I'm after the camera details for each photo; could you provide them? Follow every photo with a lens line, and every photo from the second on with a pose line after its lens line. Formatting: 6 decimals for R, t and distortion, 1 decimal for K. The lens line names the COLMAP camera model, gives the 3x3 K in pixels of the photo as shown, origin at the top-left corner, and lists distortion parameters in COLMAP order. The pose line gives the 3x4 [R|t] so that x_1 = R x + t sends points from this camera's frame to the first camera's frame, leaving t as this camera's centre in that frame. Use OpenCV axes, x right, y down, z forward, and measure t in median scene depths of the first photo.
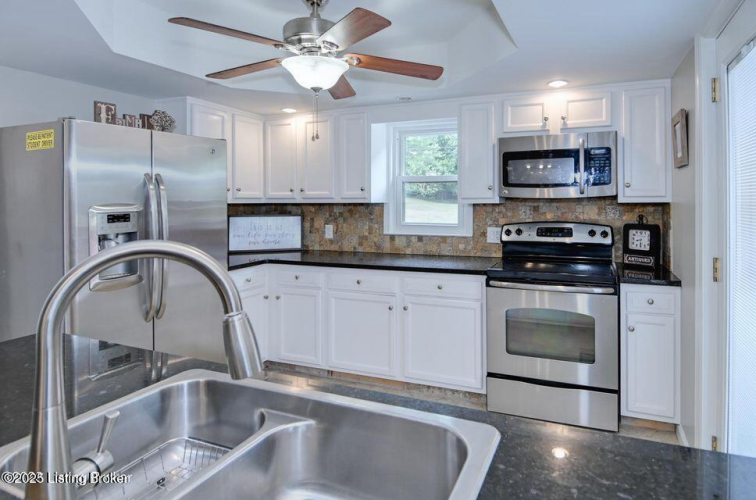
lens RADIAL K [[418.8, 0, 419.2], [0, 418.8, 201.5], [0, 0, 1]] dist [-0.000244, -0.002510]
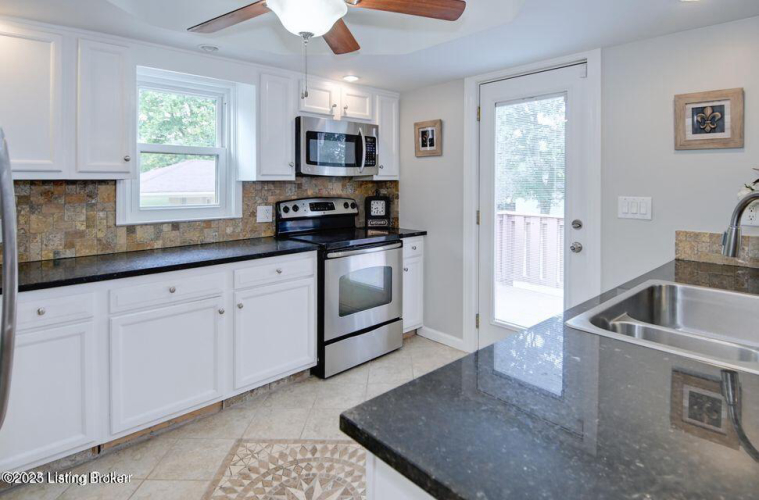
lens RADIAL K [[420.4, 0, 395.7], [0, 420.4, 186.7], [0, 0, 1]] dist [-0.000244, -0.002510]
pose [[0.418728, -0.007085, 0.908084, -0.602165], [0.003733, 0.999975, 0.006081, 0.013927], [-0.908104, 0.000844, 0.418744, 0.341618]]
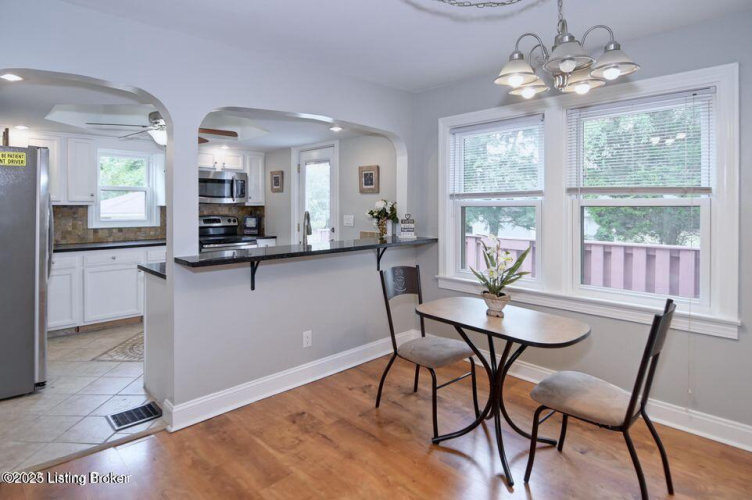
lens RADIAL K [[412.9, 0, 384.9], [0, 412.9, 210.7], [0, 0, 1]] dist [0.003898, -0.004633]
pose [[0.395362, -0.005621, 0.918508, -1.071605], [-0.002326, 0.999972, 0.007121, 0.010602], [-0.918523, -0.004952, 0.395338, -0.460229]]
